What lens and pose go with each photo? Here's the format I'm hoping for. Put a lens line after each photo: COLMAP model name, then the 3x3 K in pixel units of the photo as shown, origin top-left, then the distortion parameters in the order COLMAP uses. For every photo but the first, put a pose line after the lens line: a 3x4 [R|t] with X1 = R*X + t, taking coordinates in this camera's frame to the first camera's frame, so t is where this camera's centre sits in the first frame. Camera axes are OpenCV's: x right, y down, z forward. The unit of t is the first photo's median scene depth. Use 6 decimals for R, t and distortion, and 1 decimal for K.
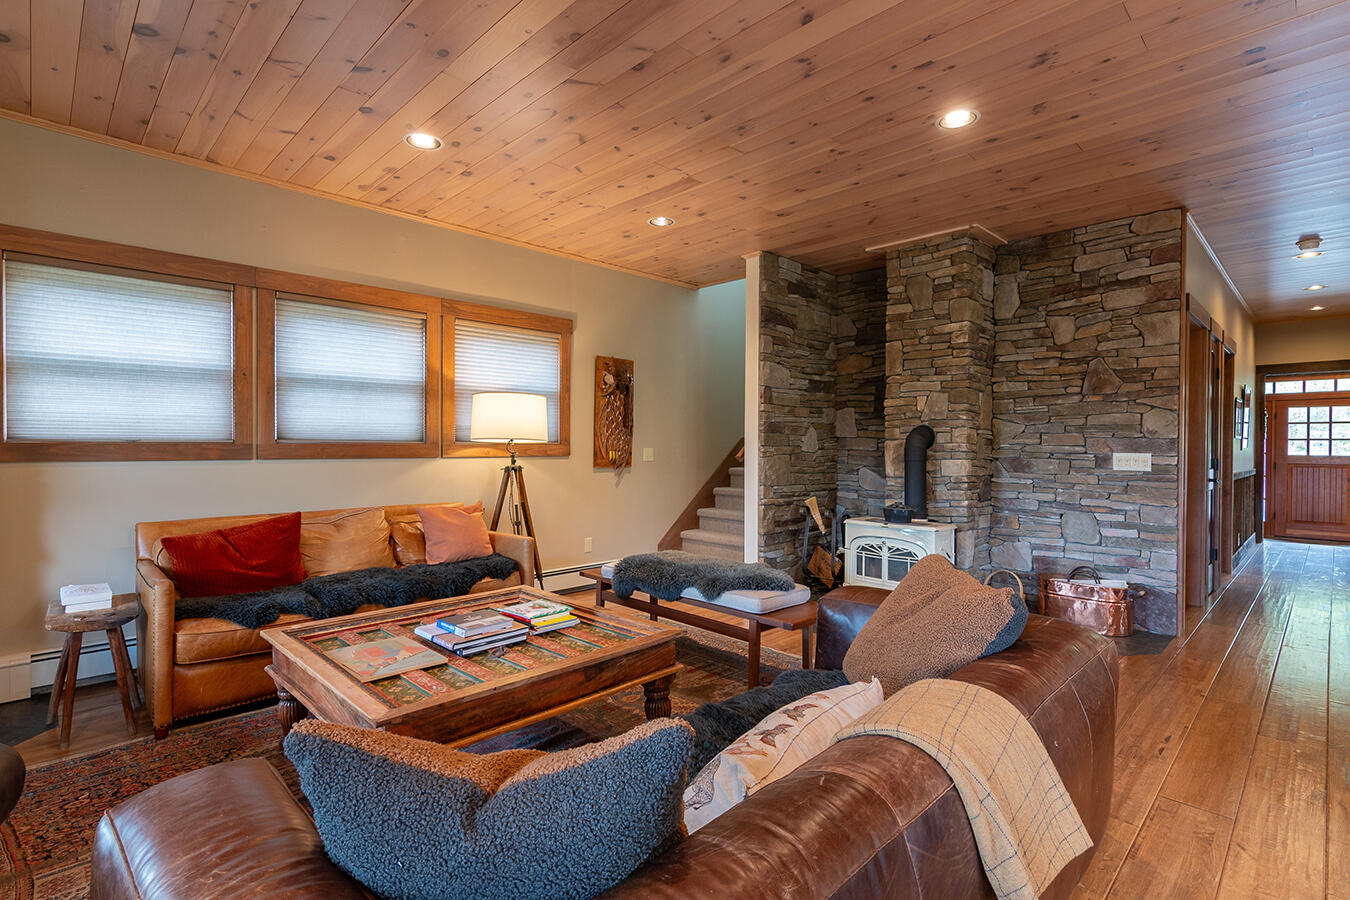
lens RADIAL K [[652.9, 0, 679.8], [0, 652.9, 449.0], [0, 0, 1]] dist [-0.004038, -0.000468]
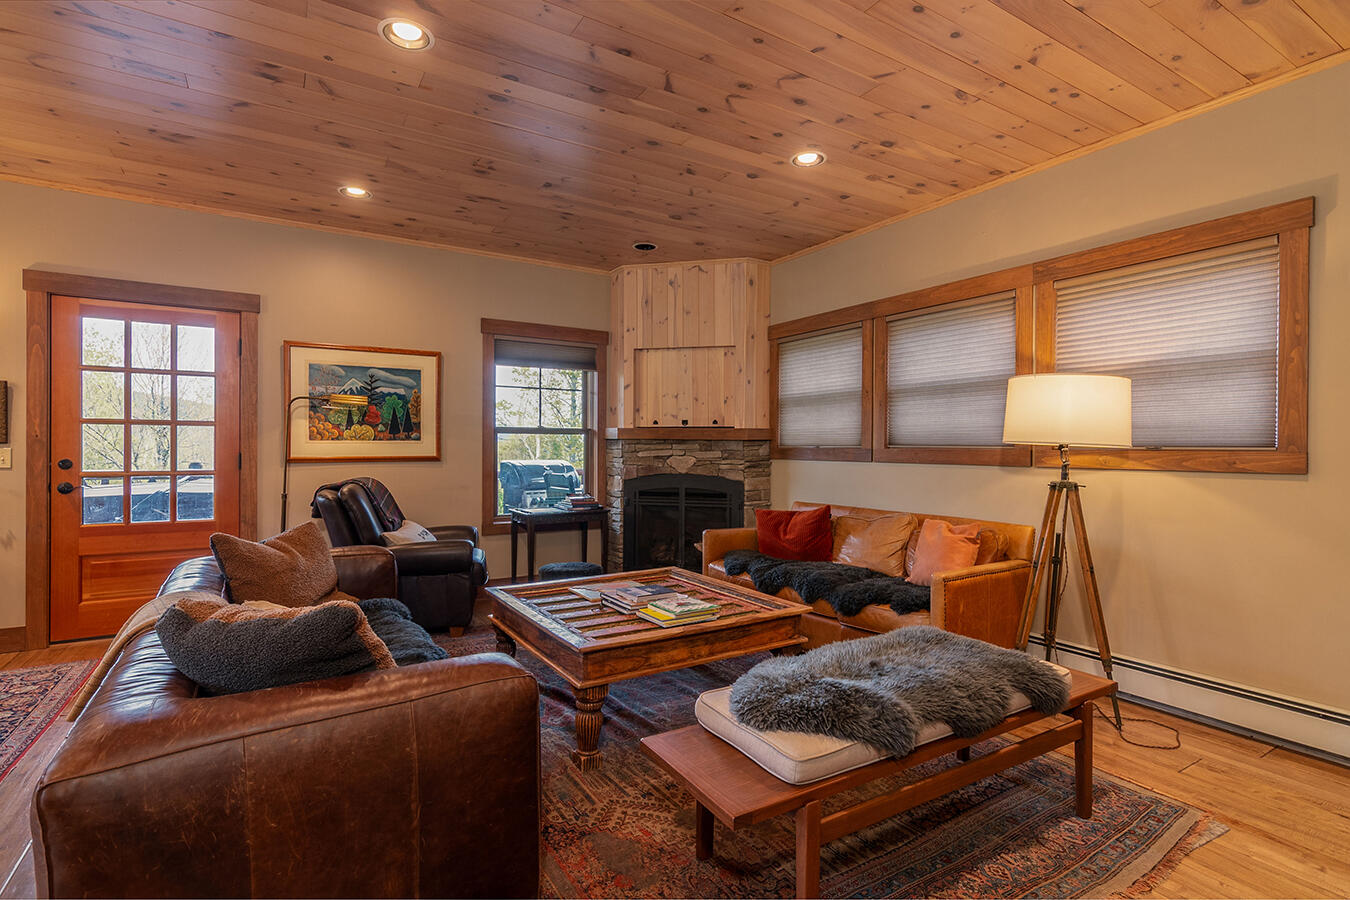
lens RADIAL K [[652.9, 0, 678.5], [0, 652.9, 448.9], [0, 0, 1]] dist [-0.004038, -0.000468]
pose [[-0.233446, -0.002863, -0.972366, 0.568738], [-0.013908, 0.999903, 0.000395, -0.003269], [0.972270, 0.013616, -0.233463, 0.883658]]
